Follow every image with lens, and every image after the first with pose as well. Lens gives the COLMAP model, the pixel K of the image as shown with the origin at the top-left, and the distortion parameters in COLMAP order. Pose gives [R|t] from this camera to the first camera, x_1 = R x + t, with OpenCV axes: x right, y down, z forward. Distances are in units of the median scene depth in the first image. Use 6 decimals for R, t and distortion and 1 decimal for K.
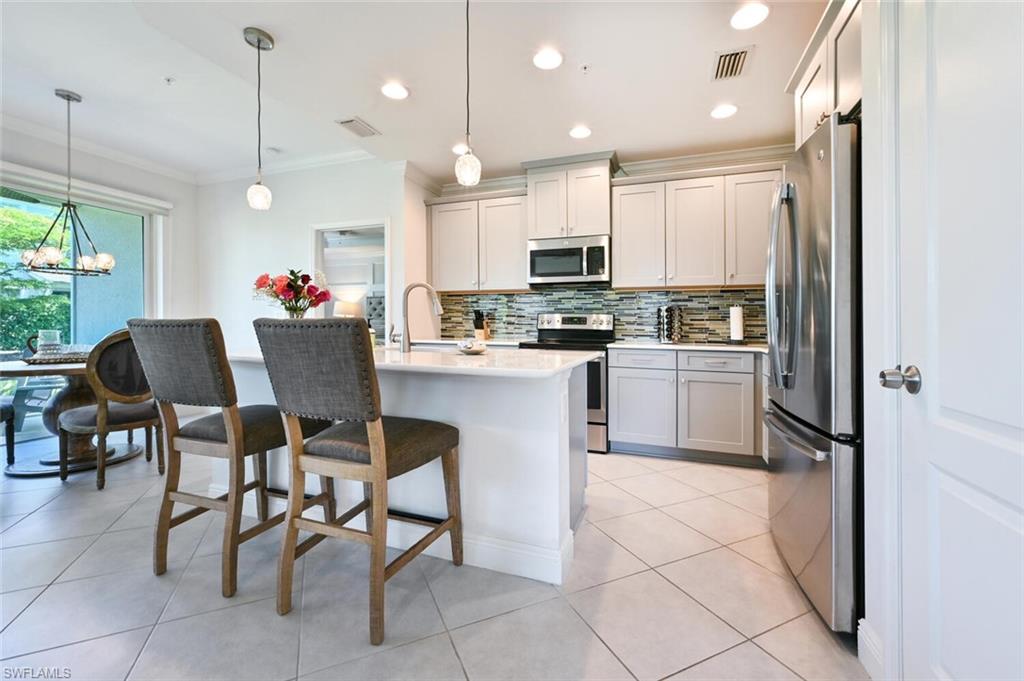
lens RADIAL K [[417.8, 0, 510.7], [0, 417.8, 335.2], [0, 0, 1]] dist [0.002439, -0.000070]
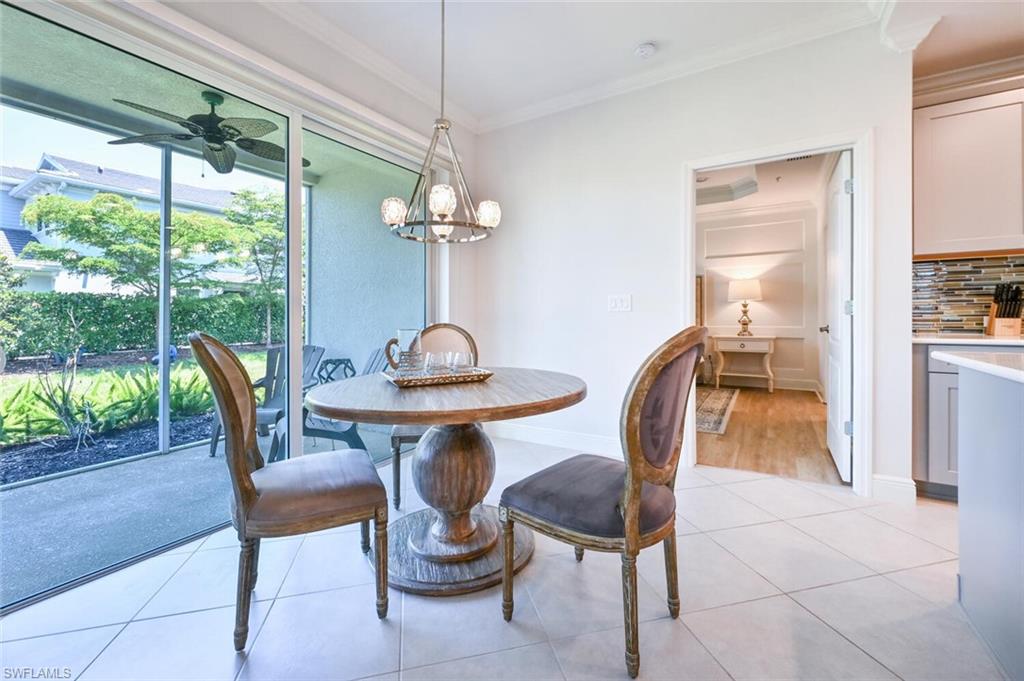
lens RADIAL K [[417.8, 0, 511.7], [0, 417.8, 330.9], [0, 0, 1]] dist [0.002439, -0.000070]
pose [[0.986451, -0.011880, -0.163626, -0.607493], [0.012195, 0.999925, 0.000918, -0.005824], [0.163603, -0.002900, 0.986522, 0.312745]]
